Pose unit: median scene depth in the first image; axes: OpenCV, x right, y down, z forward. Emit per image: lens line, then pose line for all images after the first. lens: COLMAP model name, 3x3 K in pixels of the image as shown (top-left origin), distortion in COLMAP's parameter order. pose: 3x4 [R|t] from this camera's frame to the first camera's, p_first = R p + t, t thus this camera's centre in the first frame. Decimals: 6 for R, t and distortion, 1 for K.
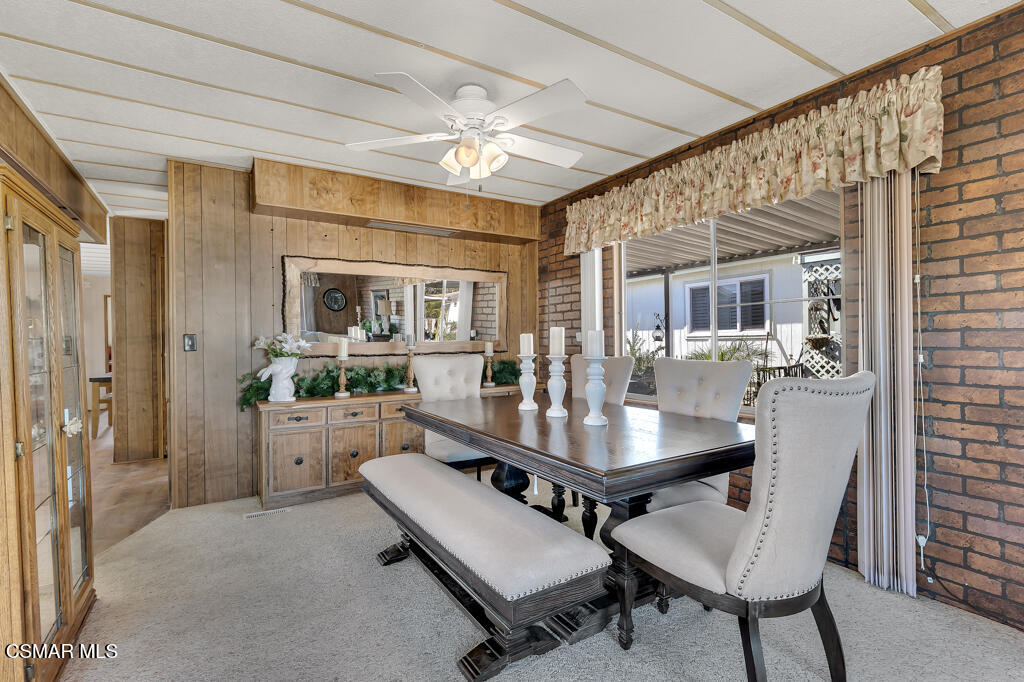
lens RADIAL K [[476.7, 0, 510.9], [0, 476.7, 341.2], [0, 0, 1]] dist [0.002543, -0.000931]
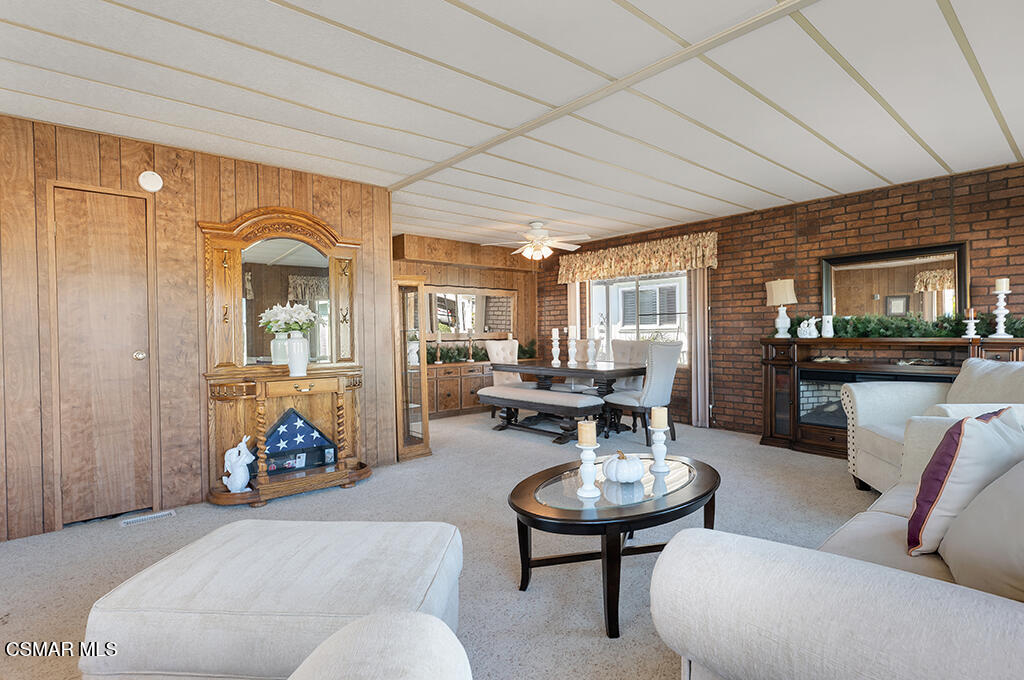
lens RADIAL K [[514.2, 0, 511.8], [0, 514.2, 340.1], [0, 0, 1]] dist [-0.001005, -0.000062]
pose [[0.988038, -0.003082, 0.154181, -0.402407], [0.001416, 0.999939, 0.010912, 0.008622], [-0.154205, -0.010563, 0.987982, -0.986421]]
